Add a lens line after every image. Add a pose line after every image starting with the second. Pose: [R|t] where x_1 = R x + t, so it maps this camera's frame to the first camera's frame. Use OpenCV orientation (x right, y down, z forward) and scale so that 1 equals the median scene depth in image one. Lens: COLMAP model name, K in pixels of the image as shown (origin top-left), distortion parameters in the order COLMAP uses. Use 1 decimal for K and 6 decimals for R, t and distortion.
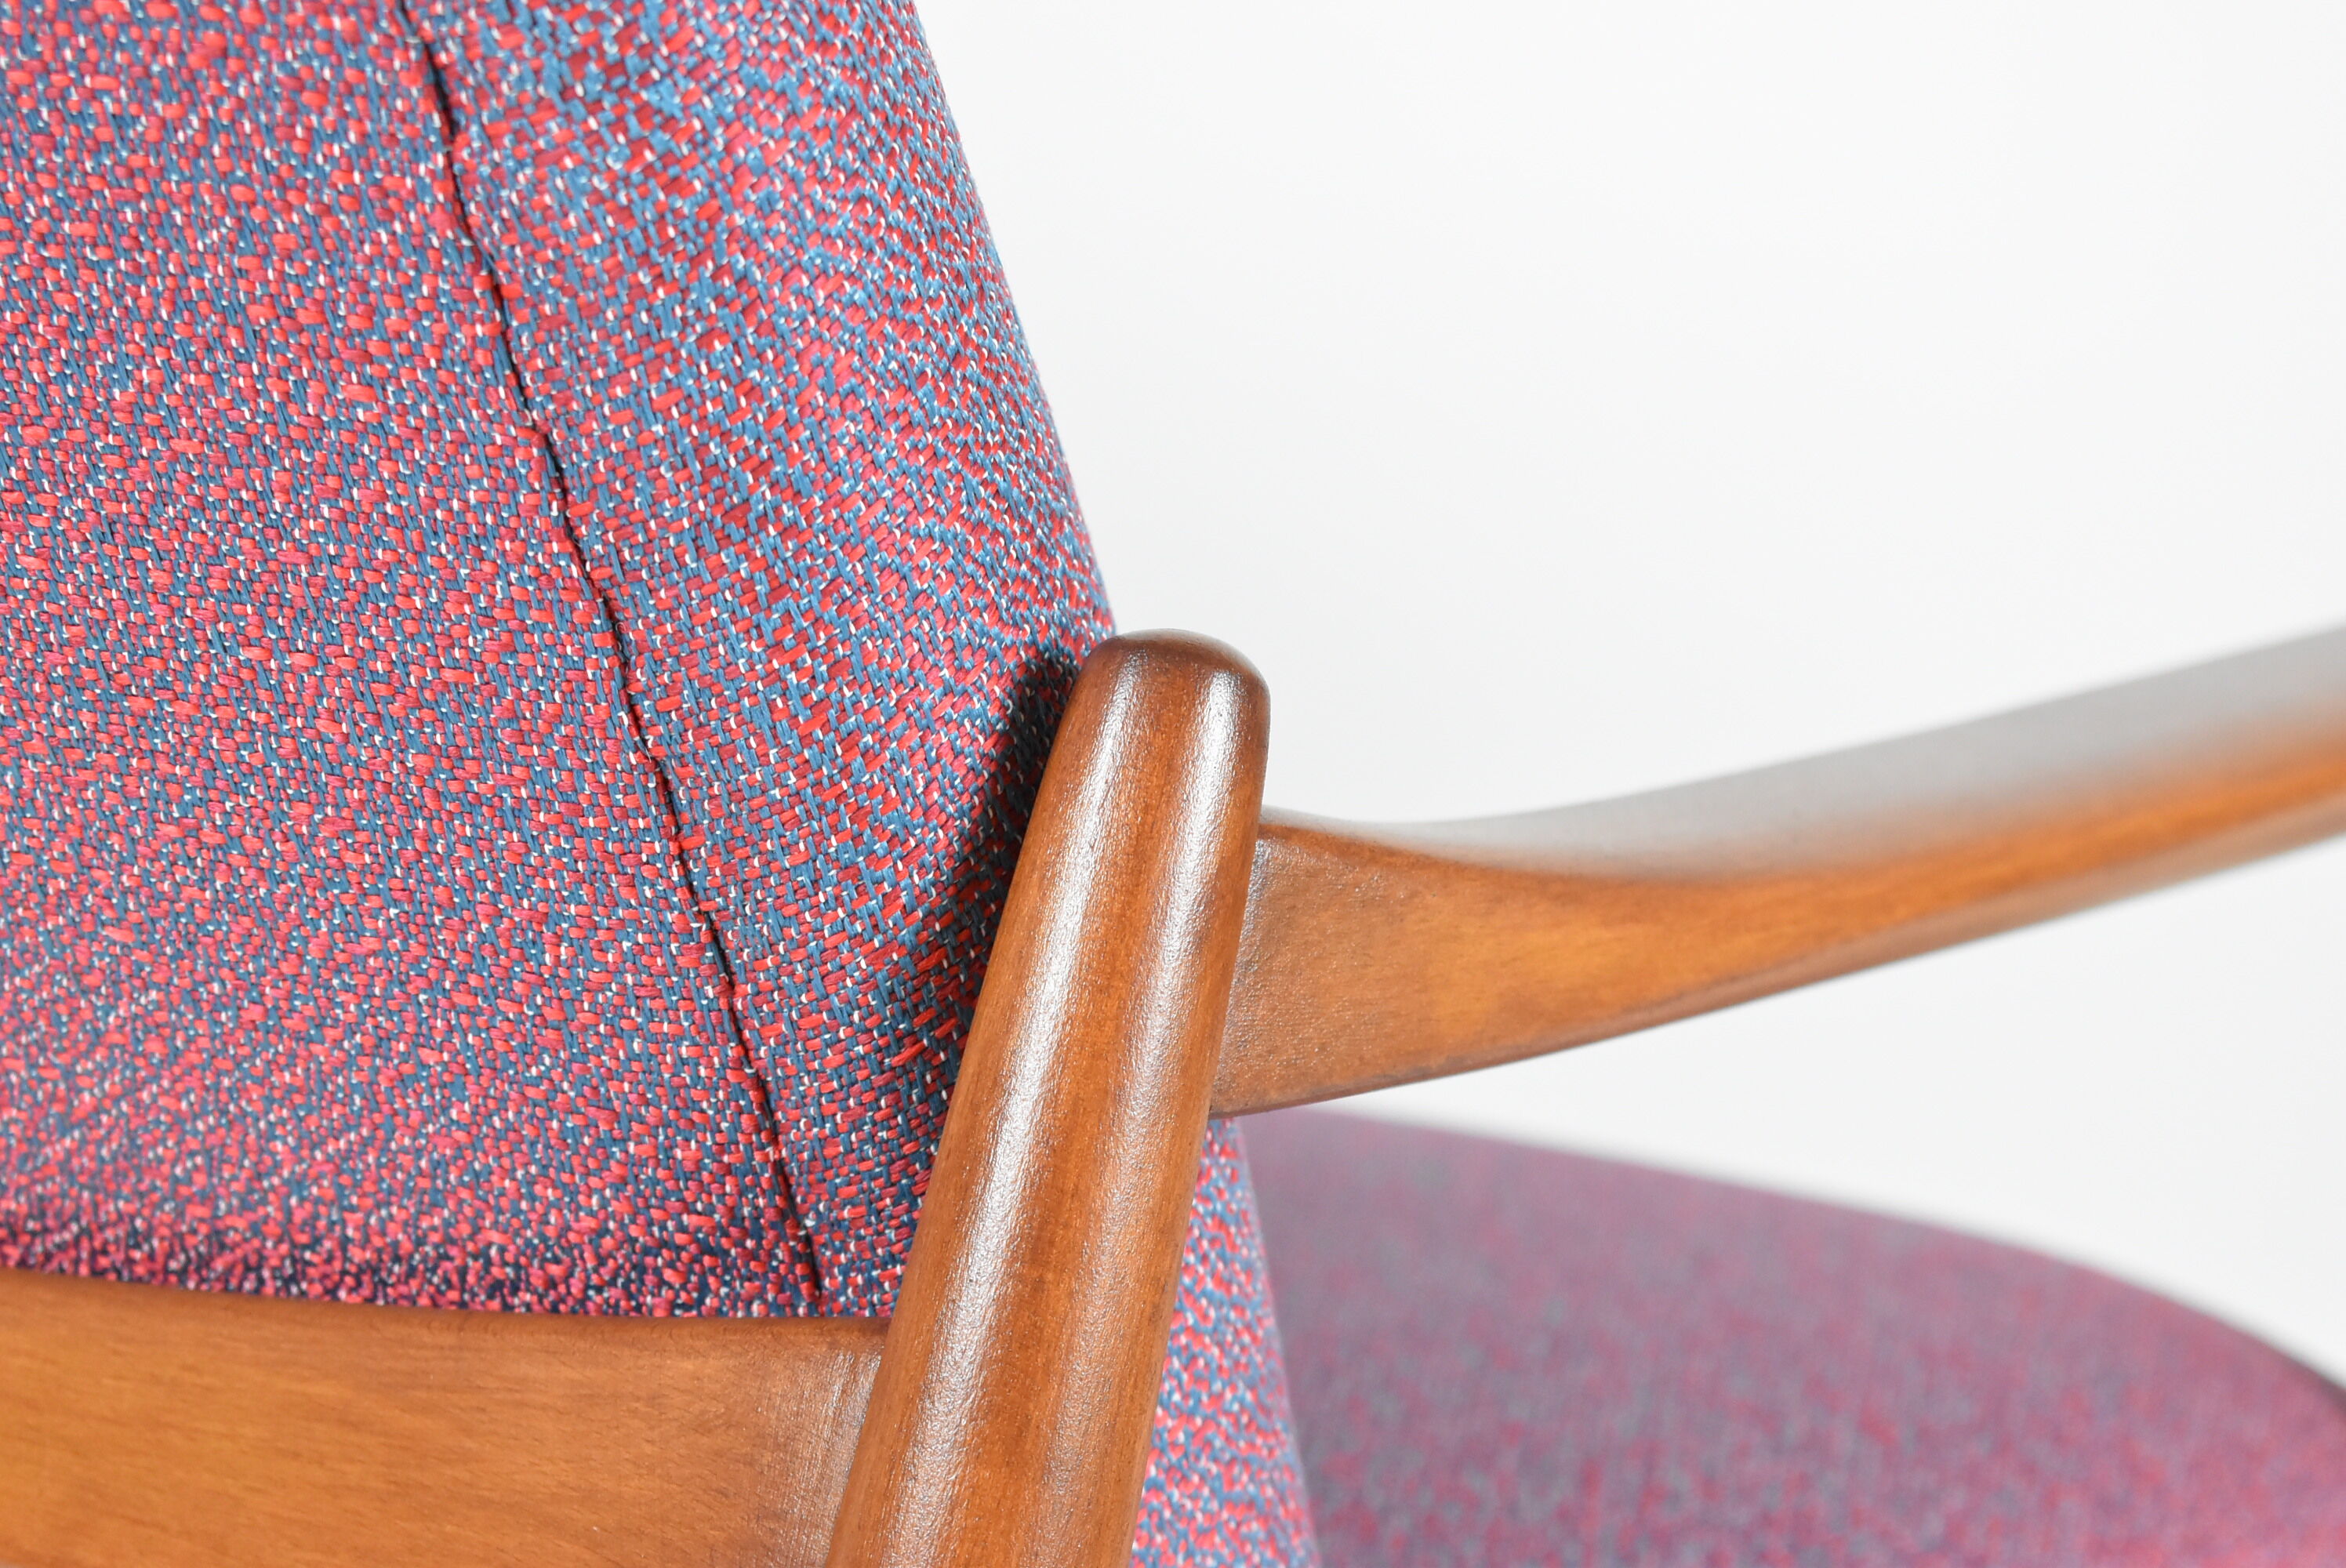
lens RADIAL K [[5465.4, 0, 1173.0], [0, 5465.4, 784.0], [0, 0, 1]] dist [0.085178, 0.073536]
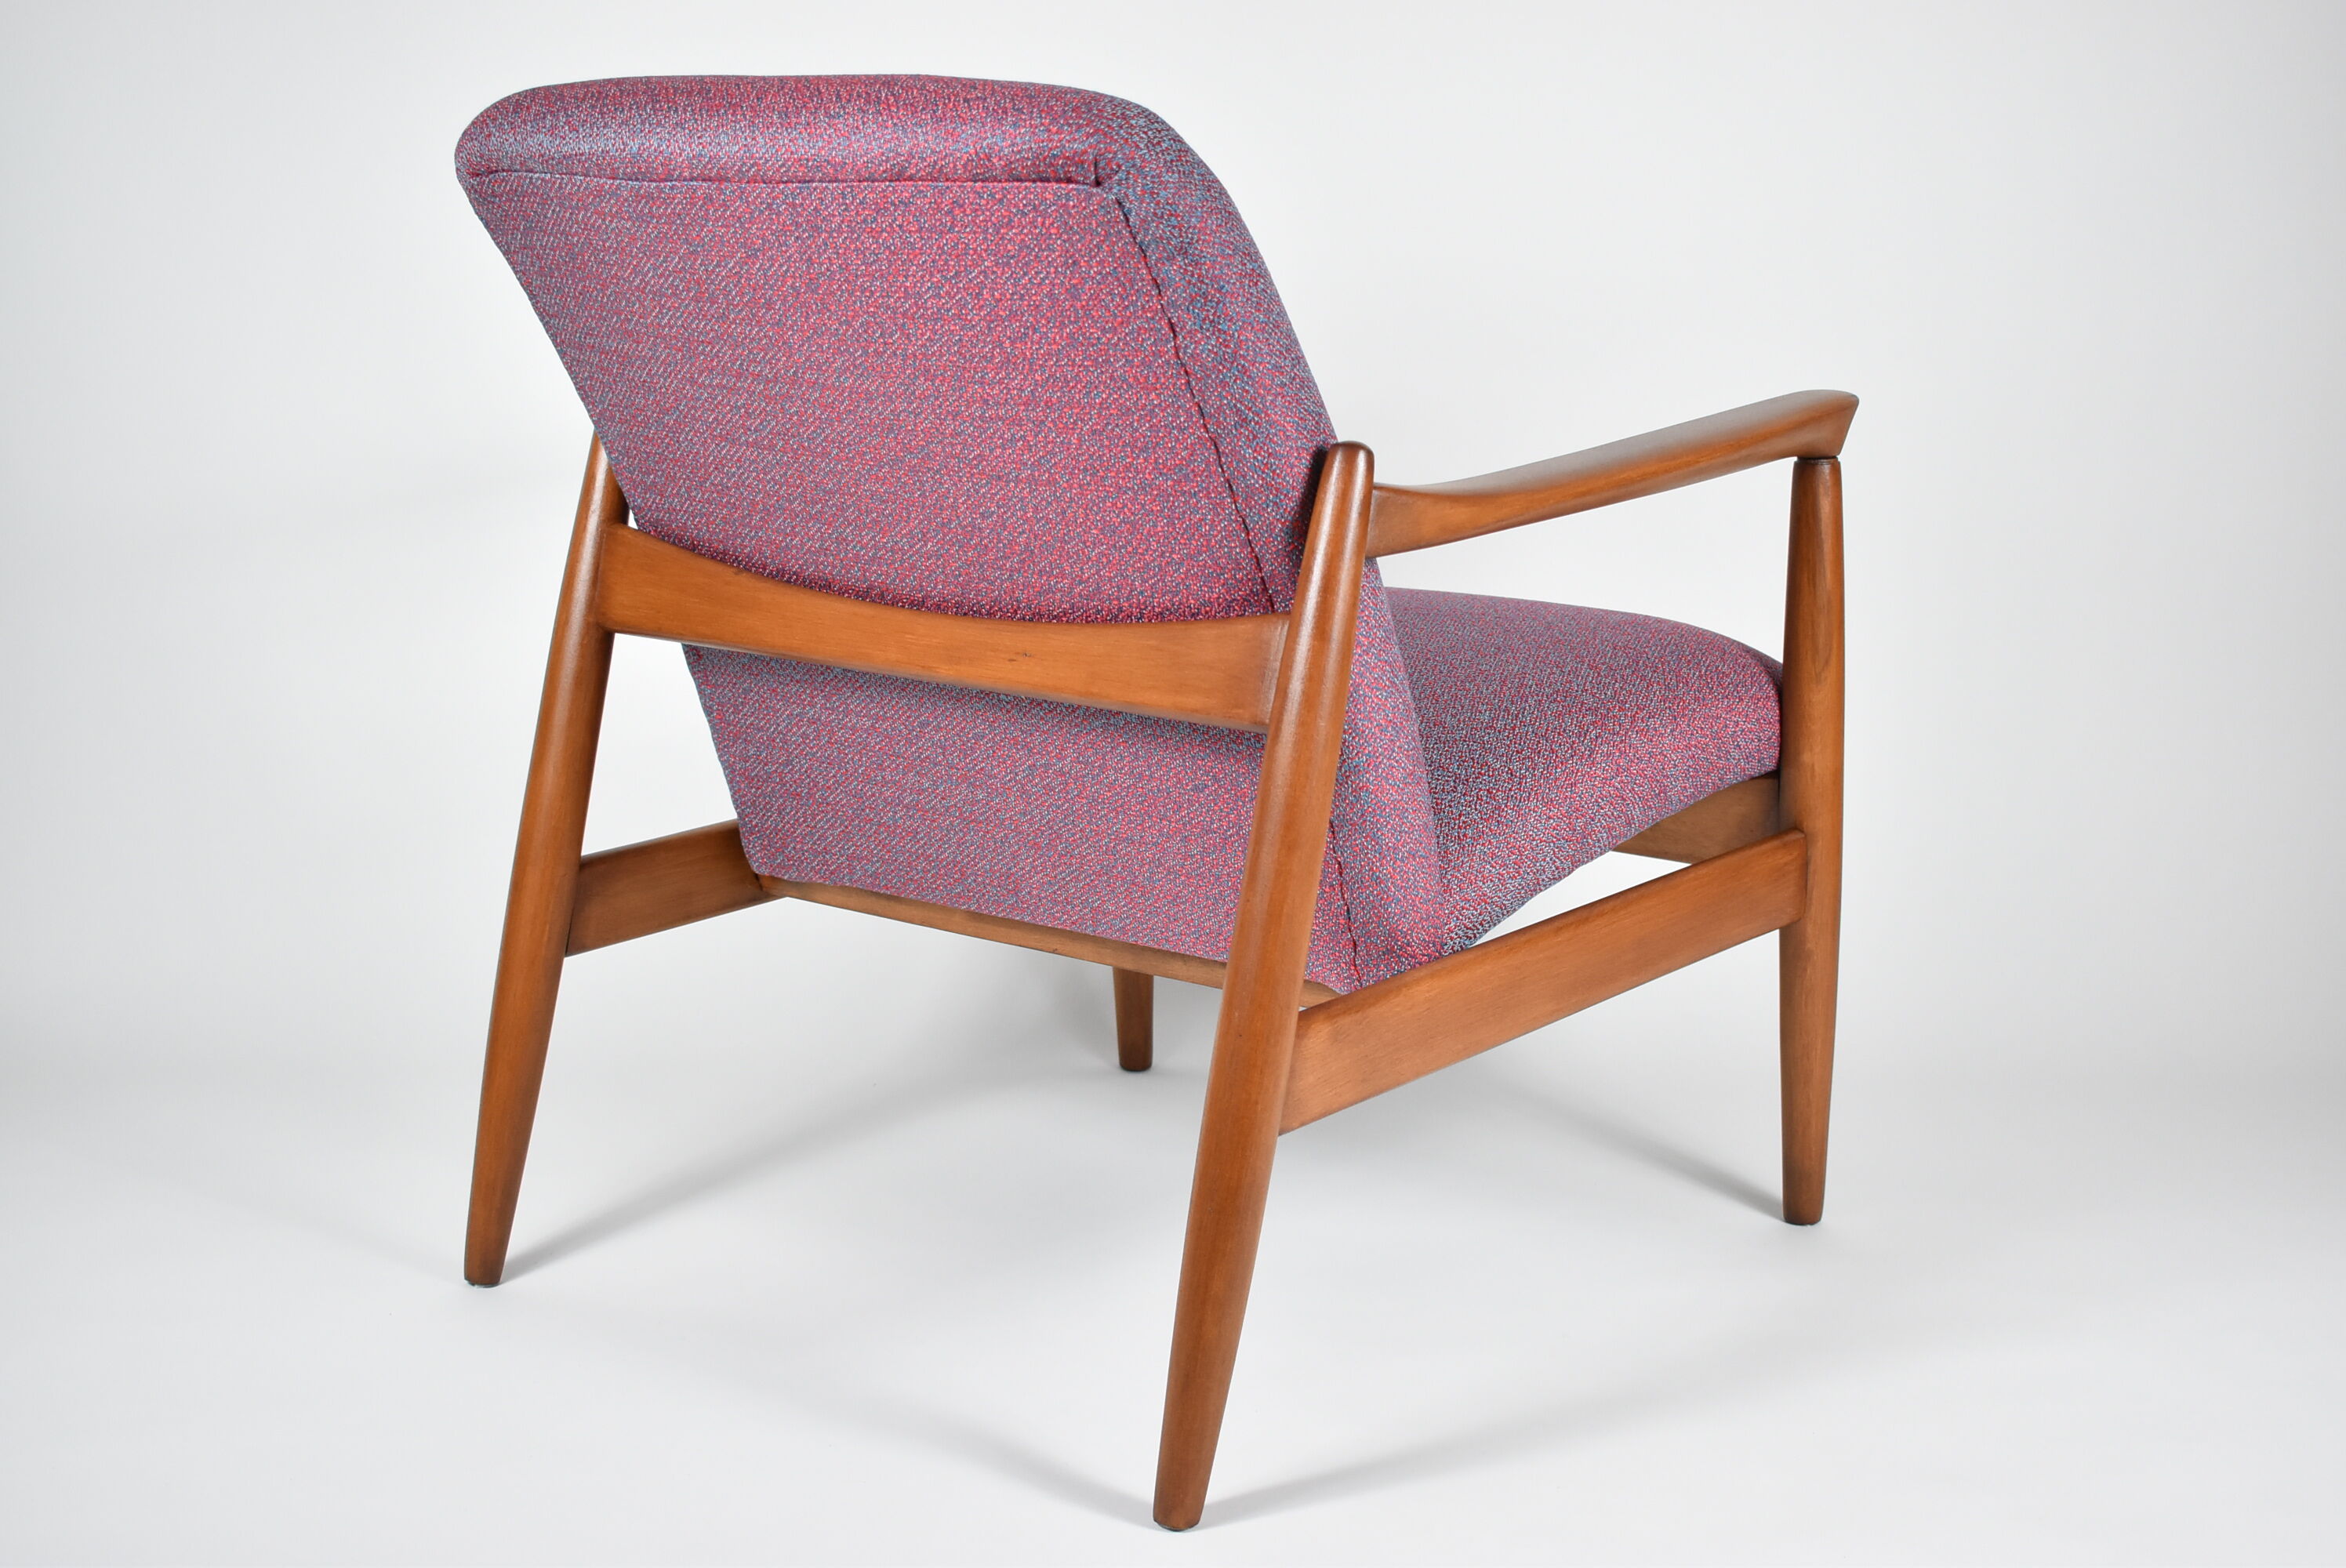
lens RADIAL K [[3455.0, 0, 1173.0], [0, 3455.0, 784.0], [0, 0, 1]] dist [-0.019992, -0.015043]
pose [[0.994802, -0.053392, -0.086703, 0.084603], [0.059825, 0.995508, 0.073377, 0.032804], [0.082396, -0.078183, 0.993528, -1.730182]]
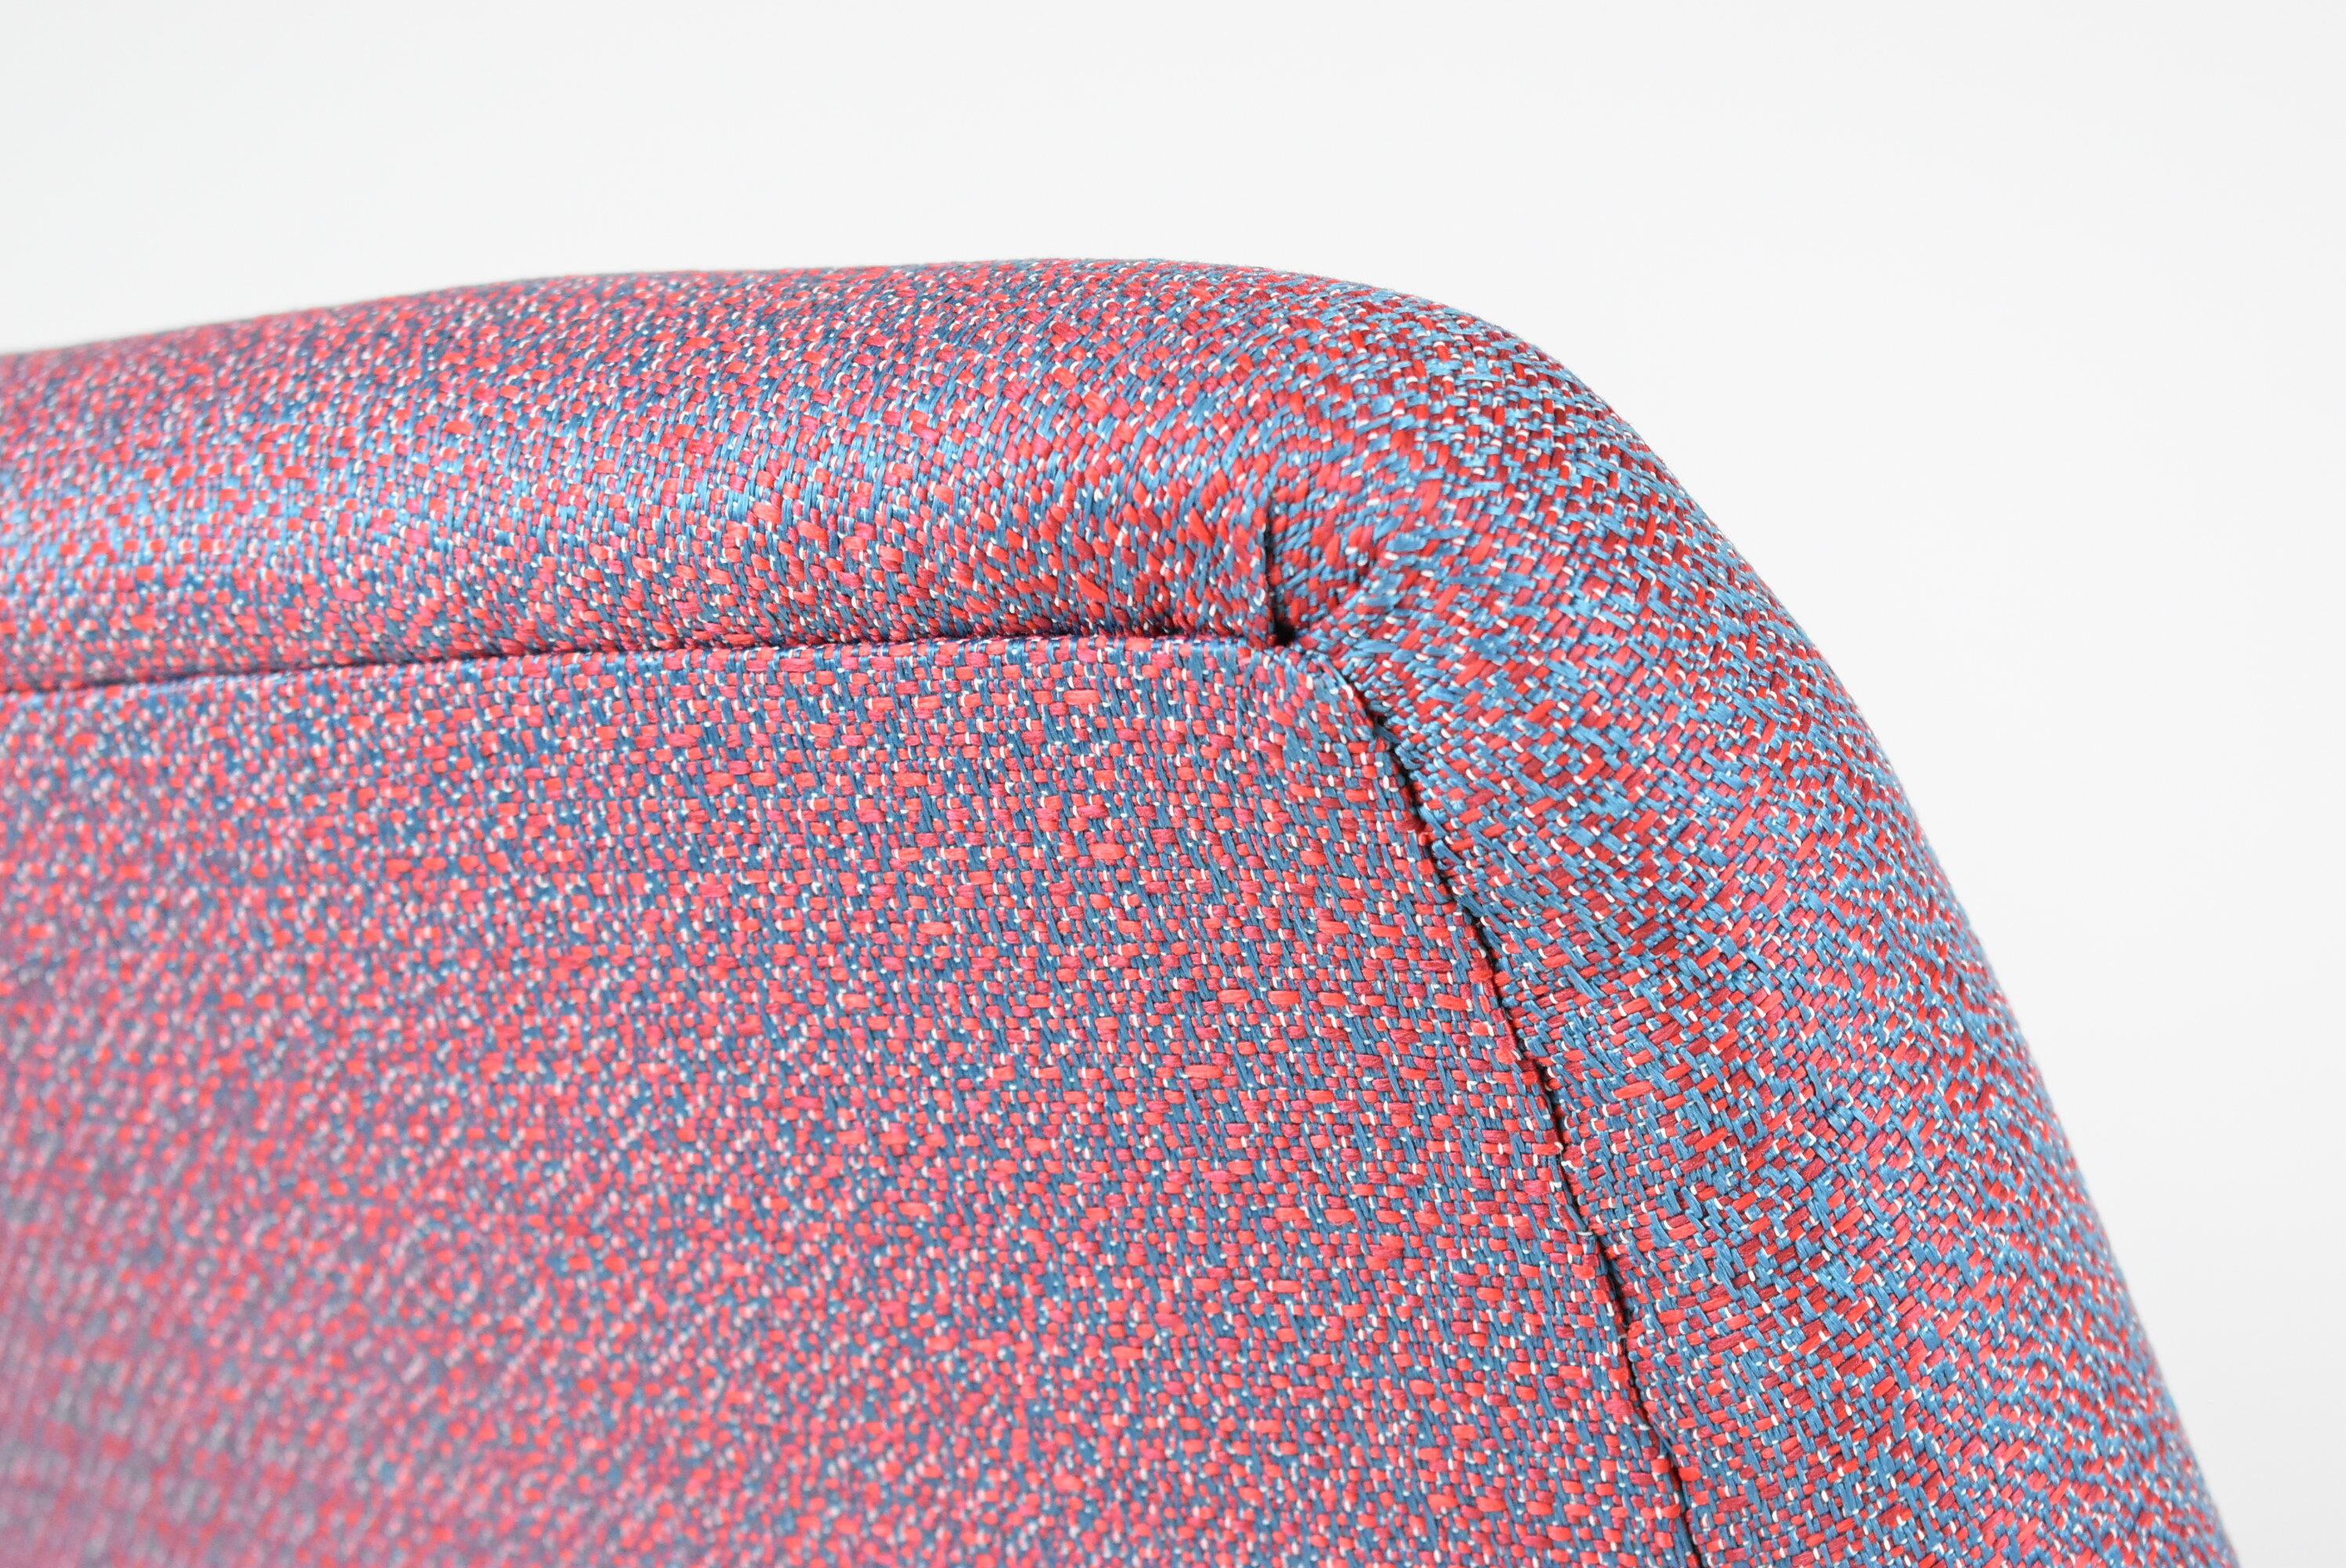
lens RADIAL K [[5465.4, 0, 1173.0], [0, 5465.4, 784.0], [0, 0, 1]] dist [0.085178, 0.073536]
pose [[0.980503, -0.061613, -0.186593, -0.018886], [0.028504, 0.984124, -0.175179, -0.041357], [0.194424, 0.166445, 0.966693, -0.006125]]
